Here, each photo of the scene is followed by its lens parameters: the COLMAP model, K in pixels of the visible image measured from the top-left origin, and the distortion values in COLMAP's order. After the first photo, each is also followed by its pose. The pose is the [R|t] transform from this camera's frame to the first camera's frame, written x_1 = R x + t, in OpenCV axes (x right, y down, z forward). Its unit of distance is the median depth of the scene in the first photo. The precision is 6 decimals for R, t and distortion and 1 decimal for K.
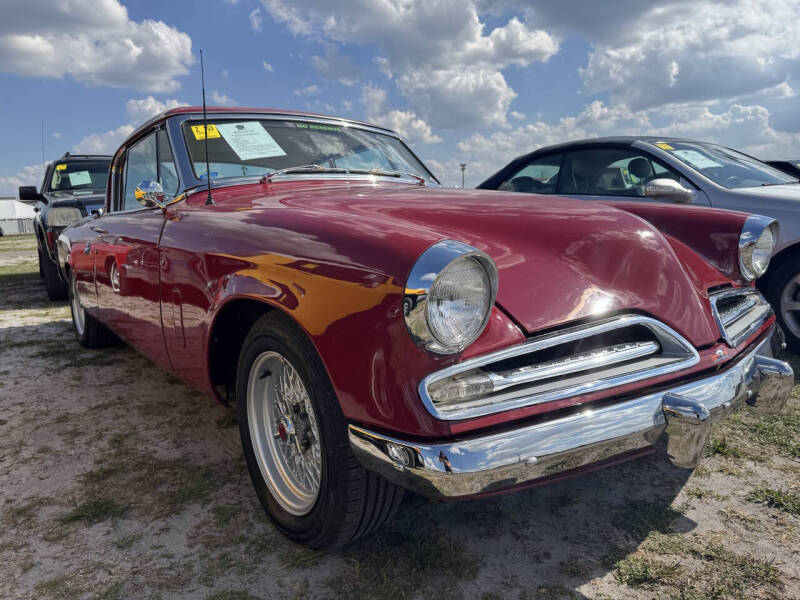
lens RADIAL K [[626.4, 0, 393.3], [0, 626.4, 298.9], [0, 0, 1]] dist [-0.001256, 0.007573]
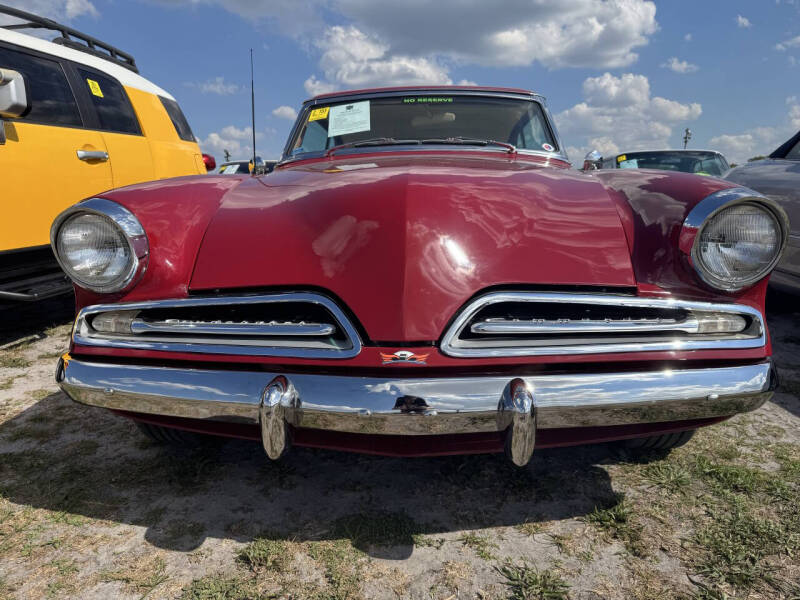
lens RADIAL K [[626.4, 0, 393.3], [0, 626.4, 298.9], [0, 0, 1]] dist [-0.001256, 0.007573]
pose [[0.705578, 0.134205, -0.695808, 0.125529], [-0.109102, 0.990769, 0.080462, -0.005842], [0.700184, 0.019142, 0.713706, 0.048701]]
